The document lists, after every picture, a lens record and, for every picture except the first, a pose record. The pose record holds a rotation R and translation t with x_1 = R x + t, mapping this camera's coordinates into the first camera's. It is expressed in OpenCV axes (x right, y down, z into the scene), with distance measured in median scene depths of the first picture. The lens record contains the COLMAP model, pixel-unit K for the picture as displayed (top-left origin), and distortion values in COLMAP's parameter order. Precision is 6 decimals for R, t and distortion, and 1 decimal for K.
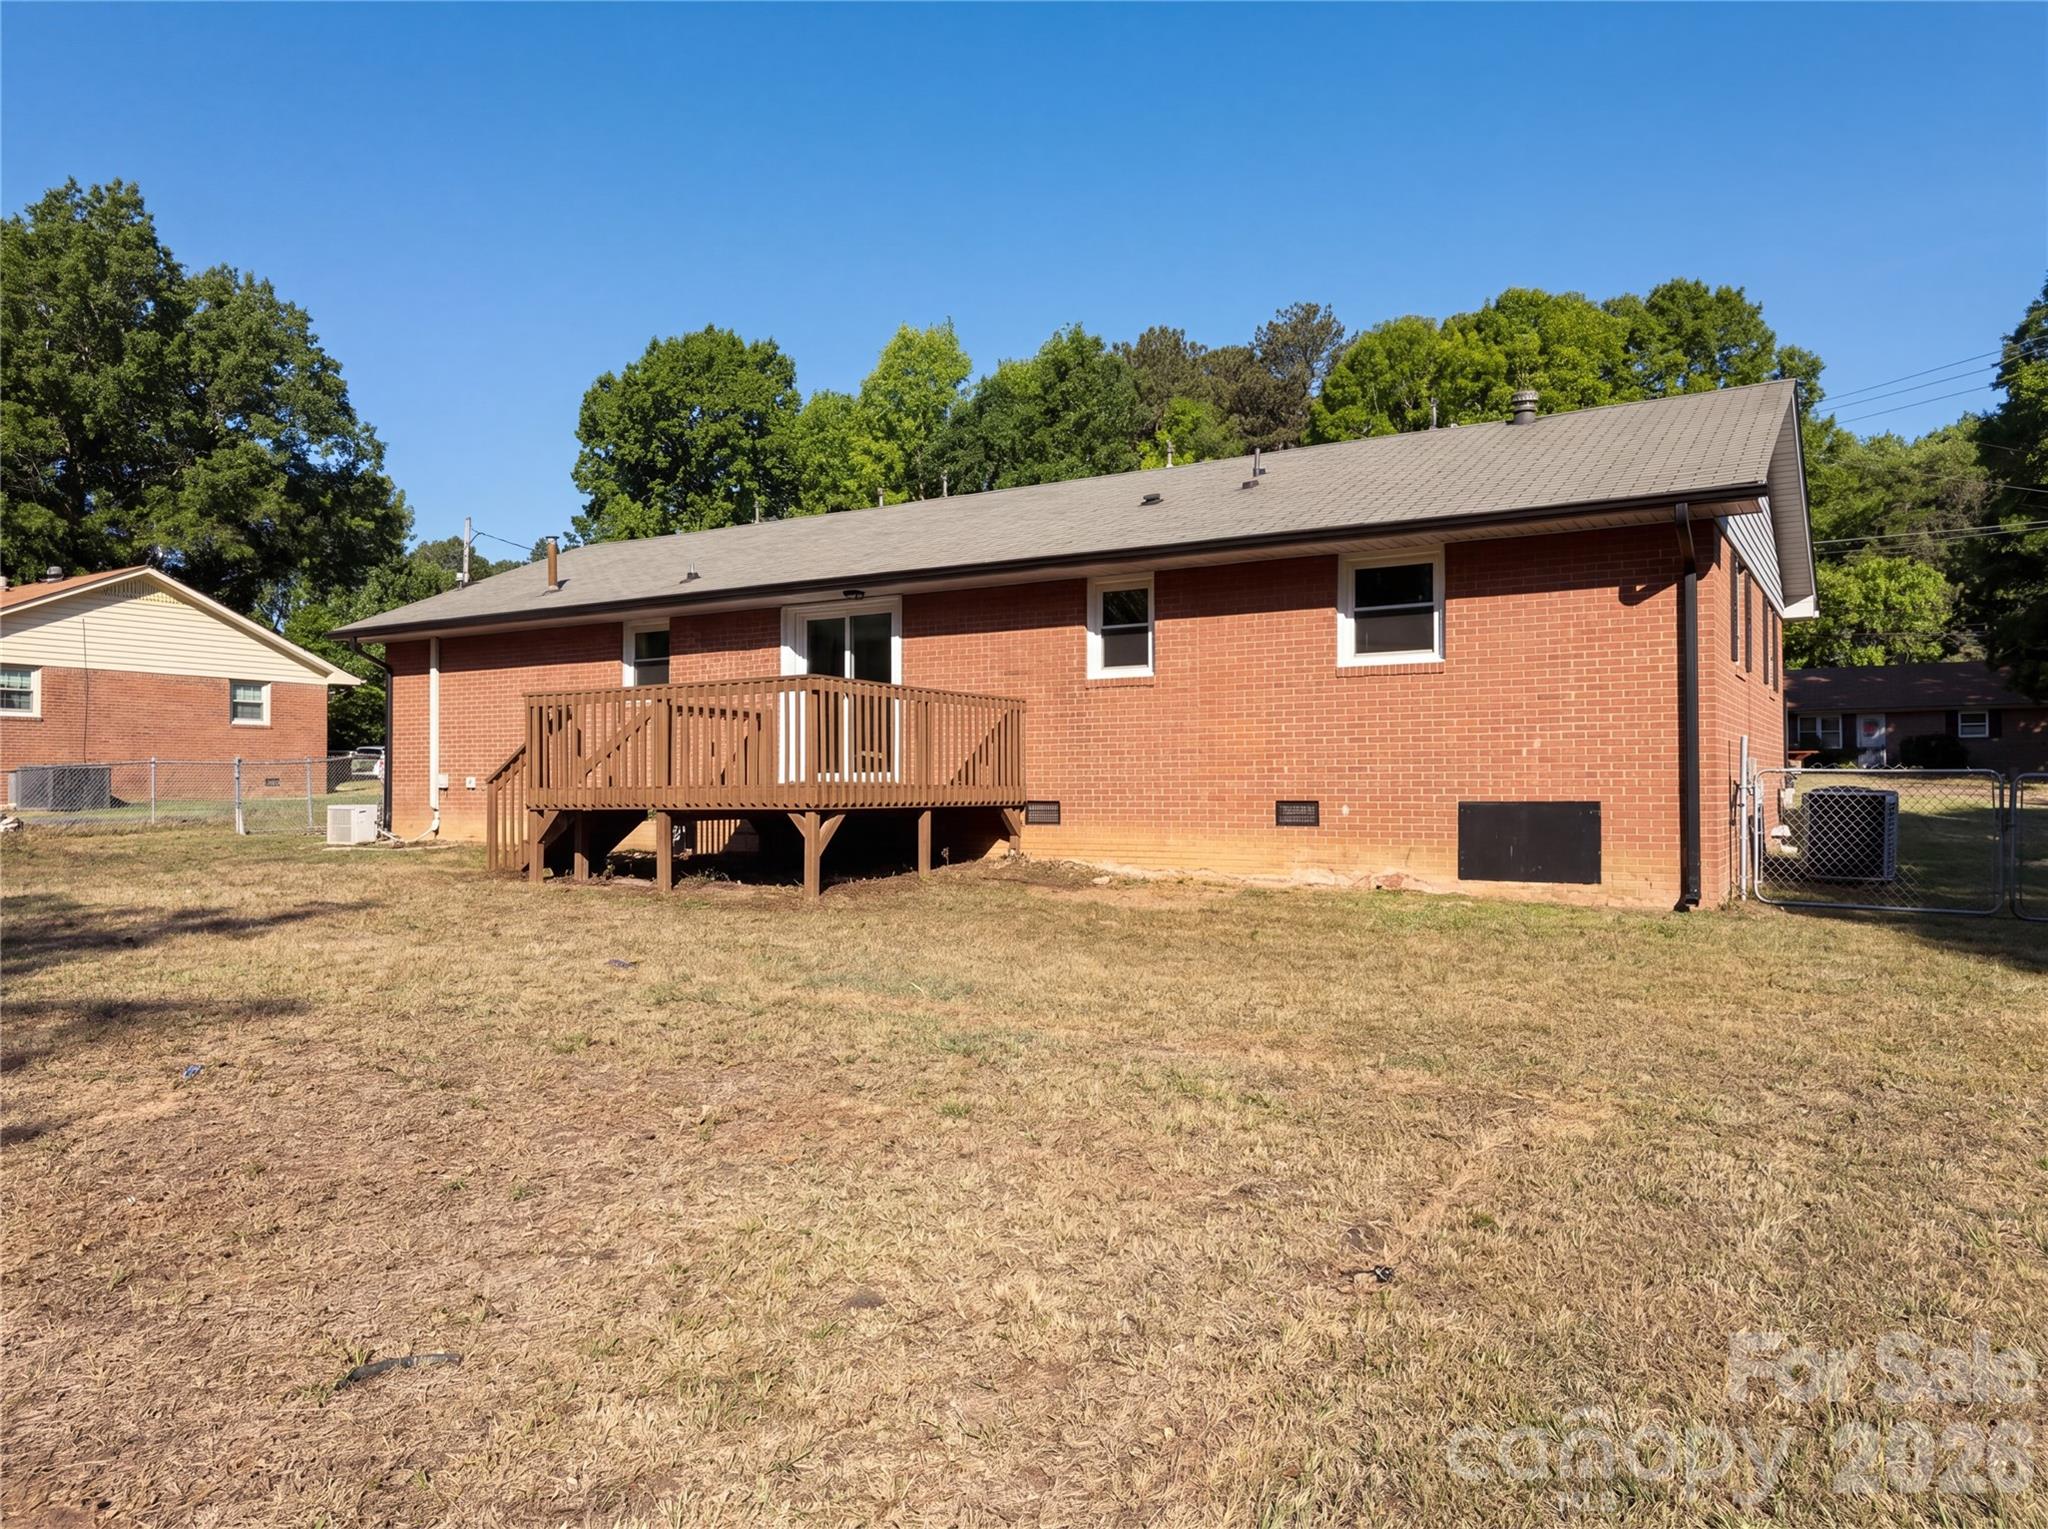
lens RADIAL K [[1378.3, 0, 1039.4], [0, 1378.3, 760.2], [0, 0, 1]] dist [-0.011120, -0.001194]
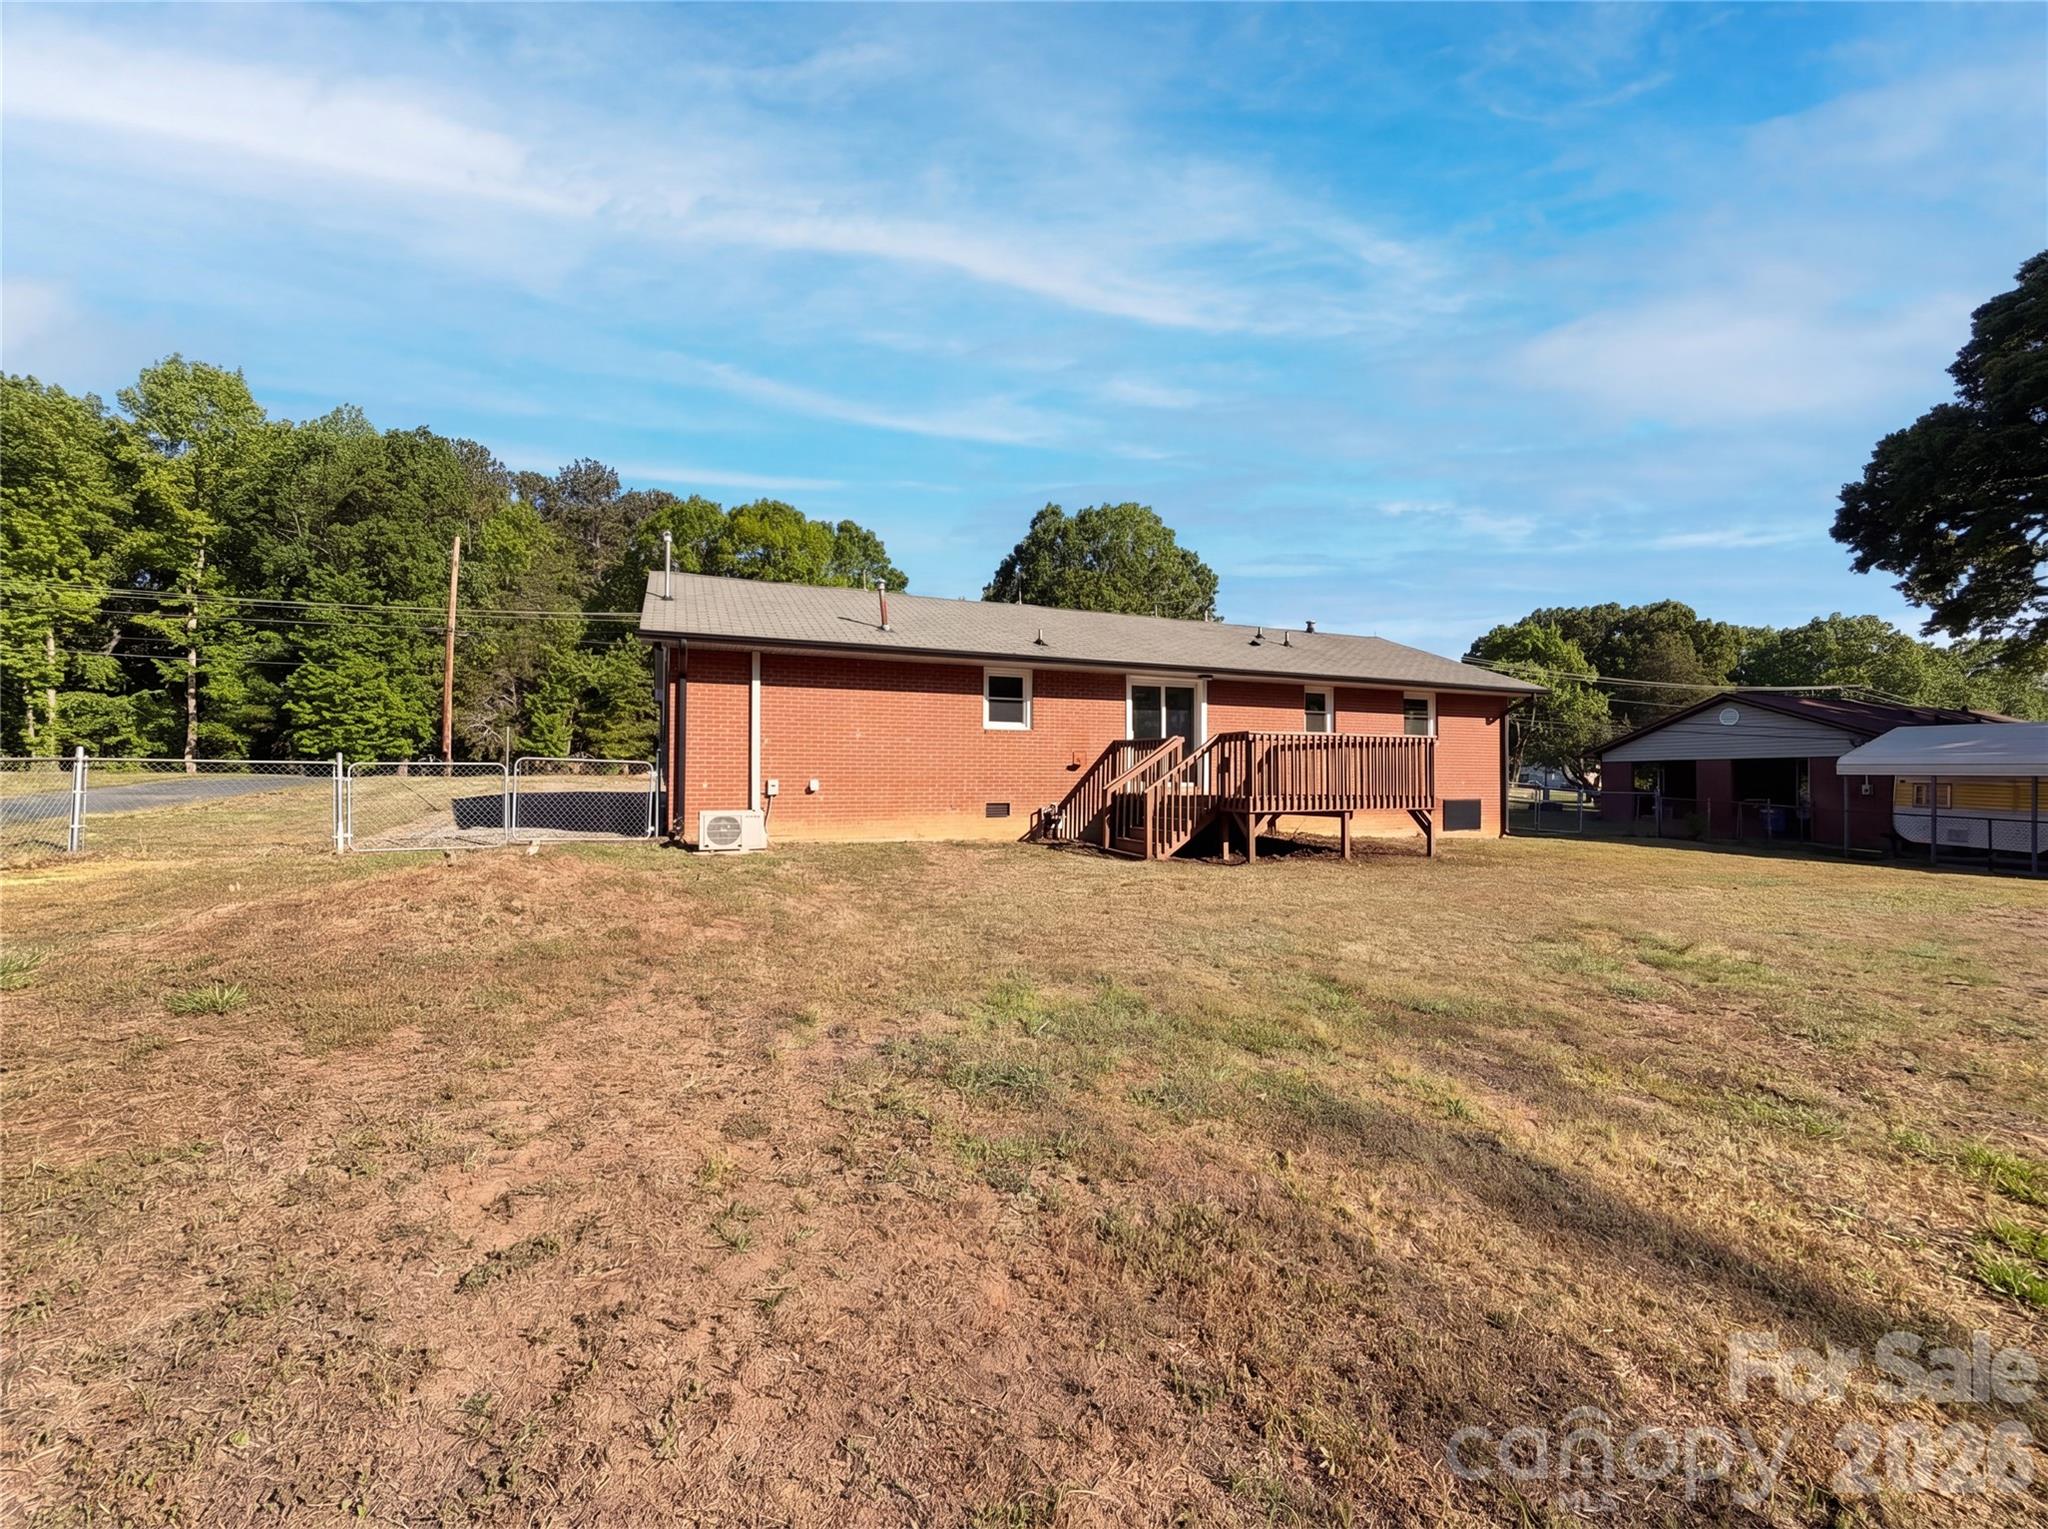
lens RADIAL K [[829.1, 0, 1024.7], [0, 829.1, 777.8], [0, 0, 1]] dist [0.008359, 0.000393]
pose [[0.597739, 0.021644, 0.801399, -0.984928], [-0.016026, 0.999758, -0.015049, 0.019368], [-0.801531, -0.003848, 0.597941, 0.536693]]
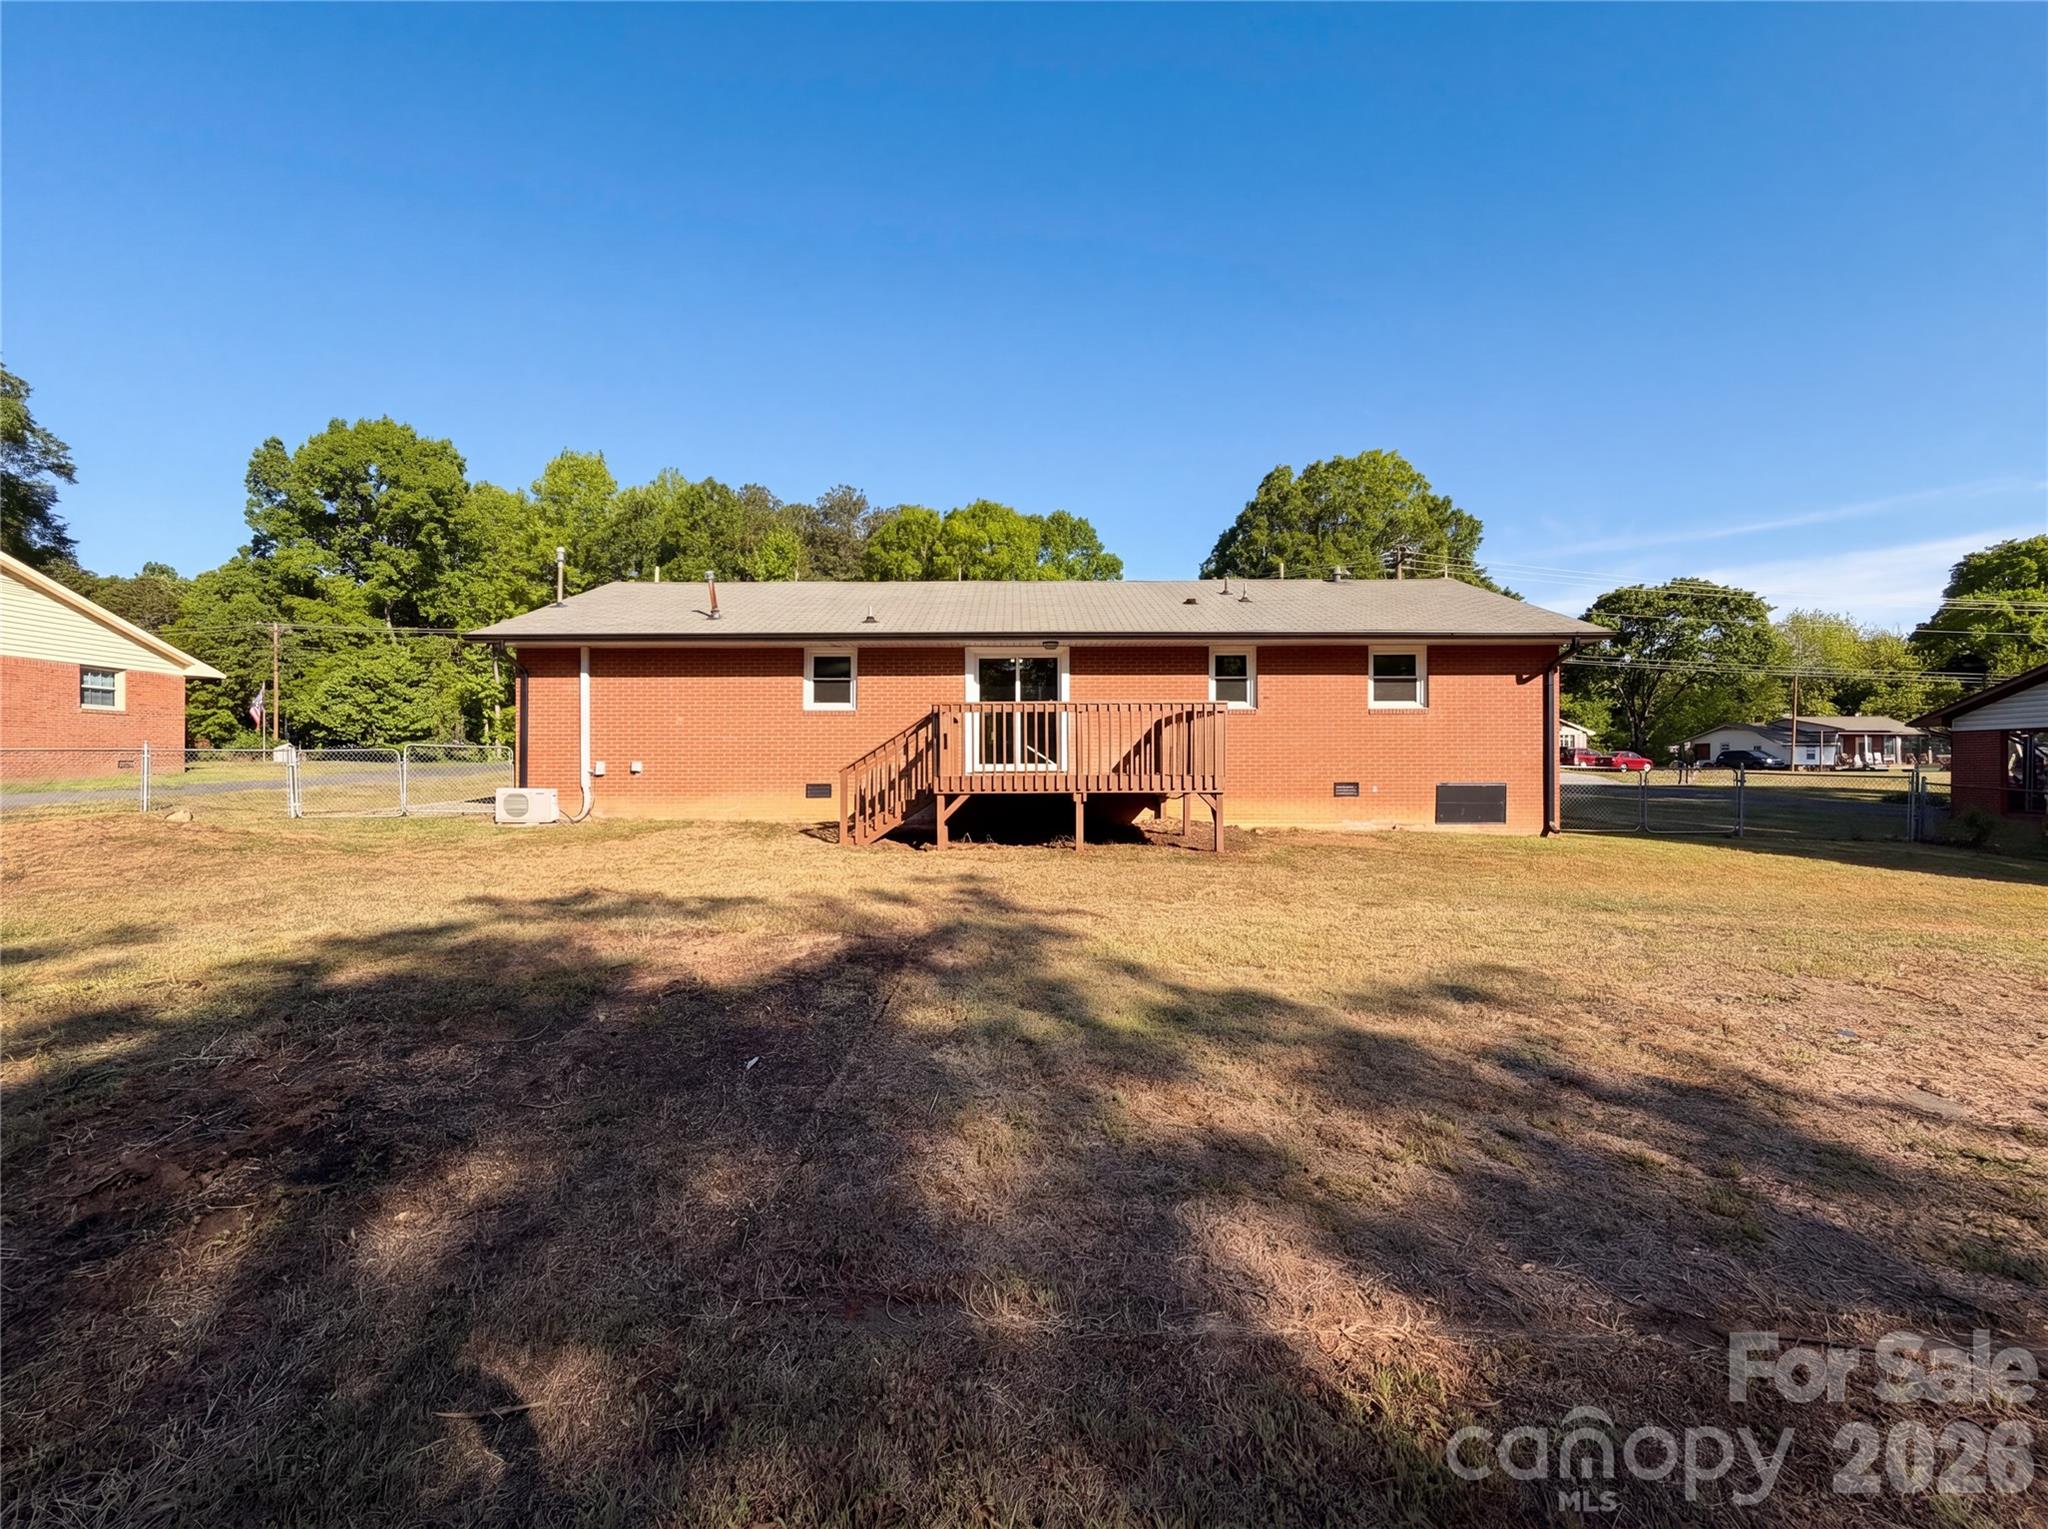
lens RADIAL K [[829.1, 0, 1024.2], [0, 829.1, 774.2], [0, 0, 1]] dist [0.008359, 0.000393]
pose [[0.863398, 0.012633, 0.504365, -0.564390], [-0.015579, 0.999877, 0.001625, 0.018247], [-0.504283, -0.009261, 0.863489, 0.227920]]
